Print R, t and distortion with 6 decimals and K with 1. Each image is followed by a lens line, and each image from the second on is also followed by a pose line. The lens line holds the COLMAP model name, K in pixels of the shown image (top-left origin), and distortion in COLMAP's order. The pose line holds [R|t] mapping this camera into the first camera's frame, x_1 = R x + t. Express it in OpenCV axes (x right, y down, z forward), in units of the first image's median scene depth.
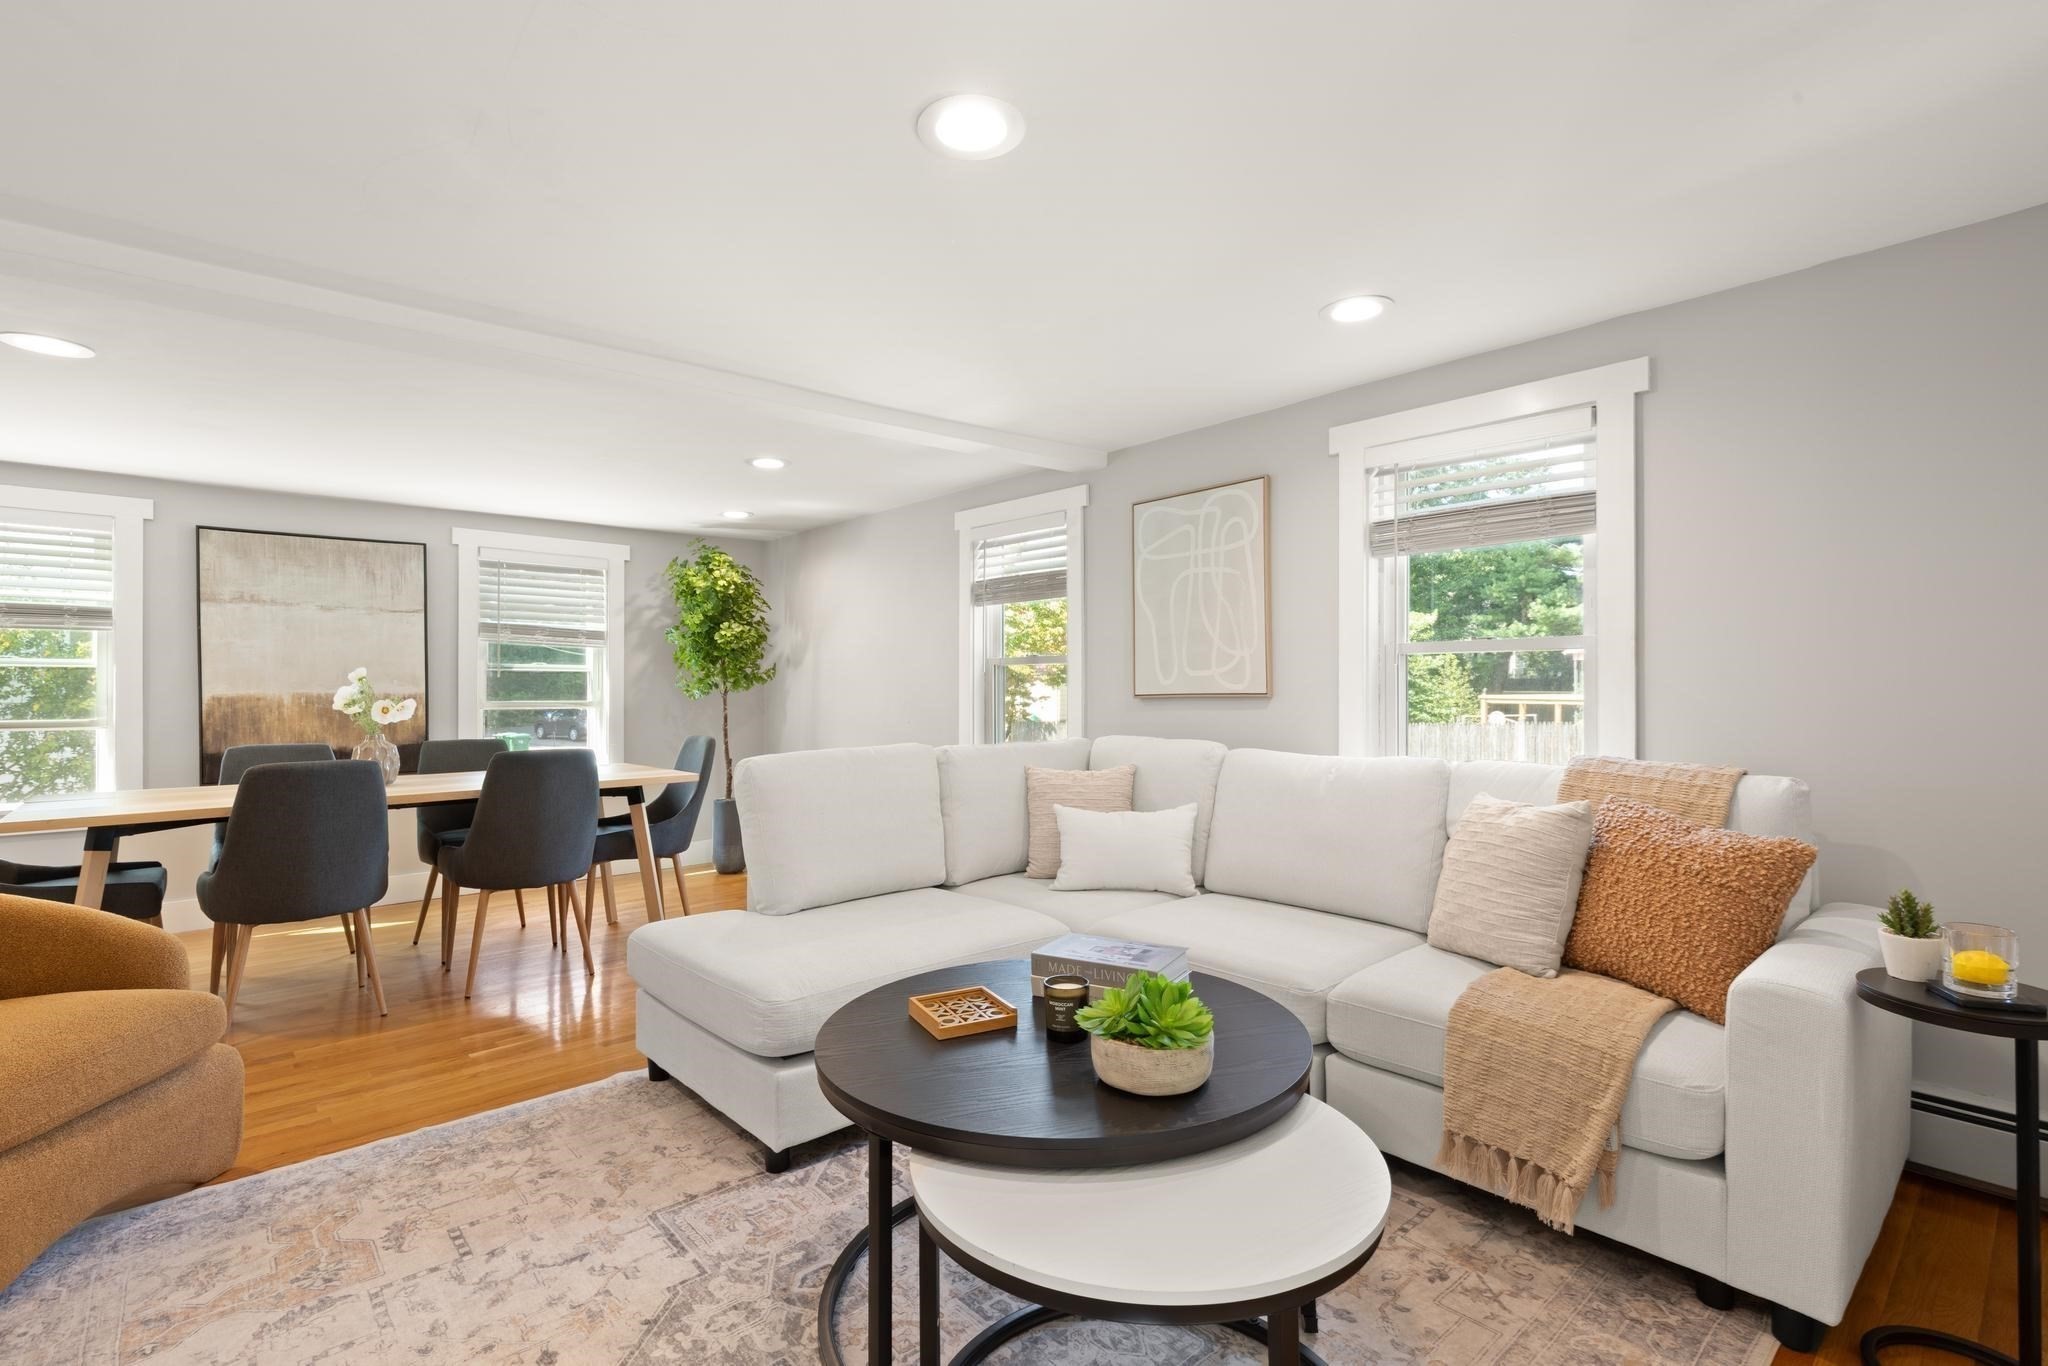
lens RADIAL K [[945.1, 0, 1023.7], [0, 945.1, 687.1], [0, 0, 1]] dist [0.008989, -0.000516]
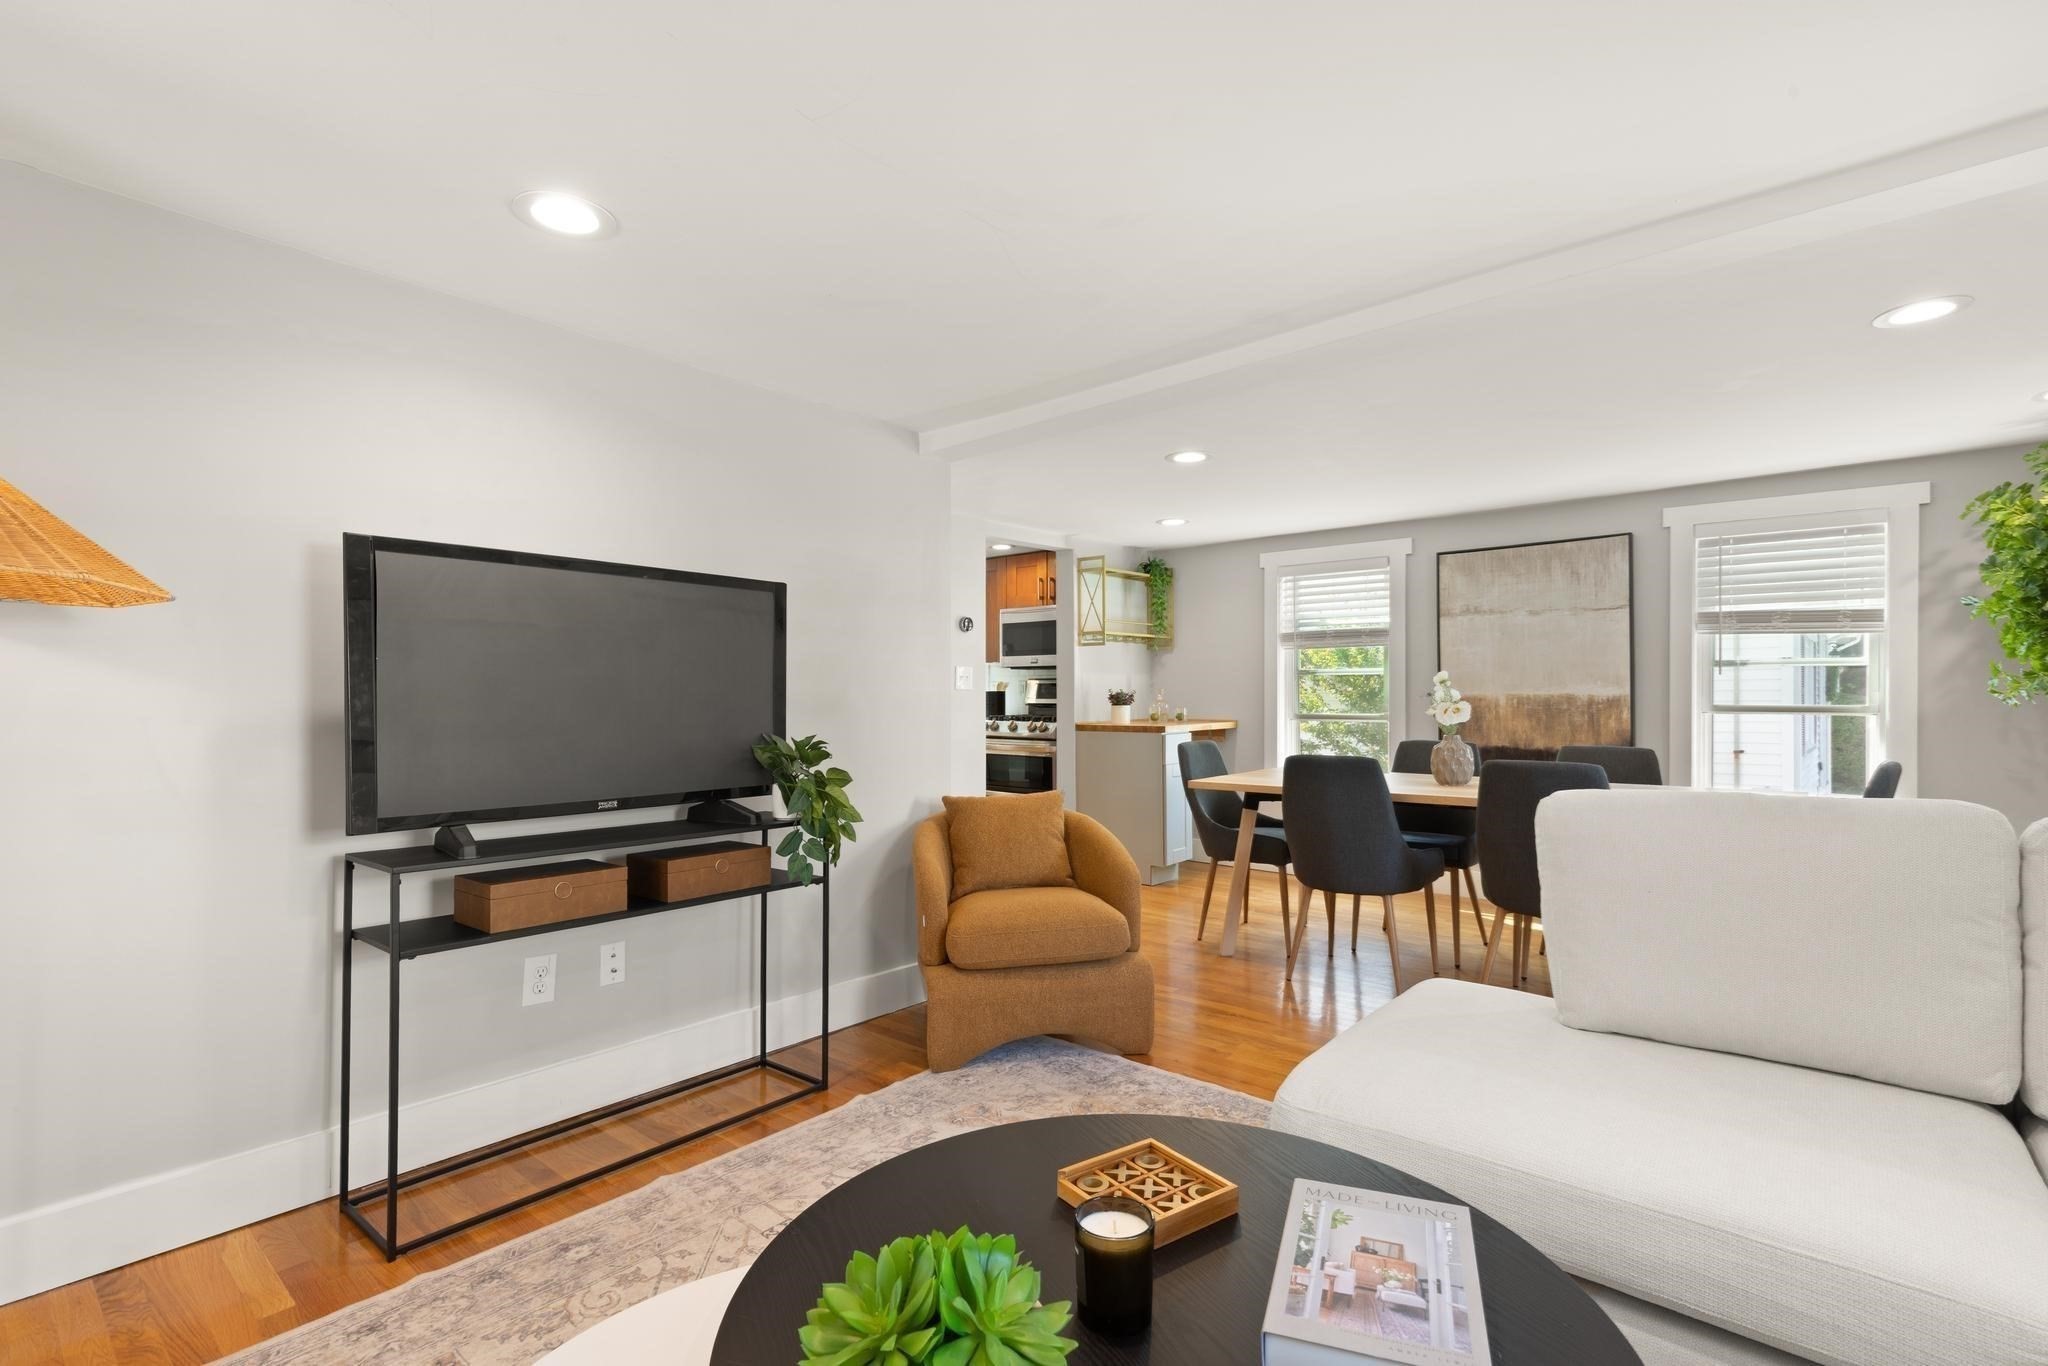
lens RADIAL K [[945.1, 0, 1033.2], [0, 945.1, 686.5], [0, 0, 1]] dist [0.008989, -0.000516]
pose [[0.146457, -0.004096, -0.989209, 0.220347], [0.005906, 0.999977, -0.003266, -0.002103], [0.989199, -0.005364, 0.146478, 0.316706]]
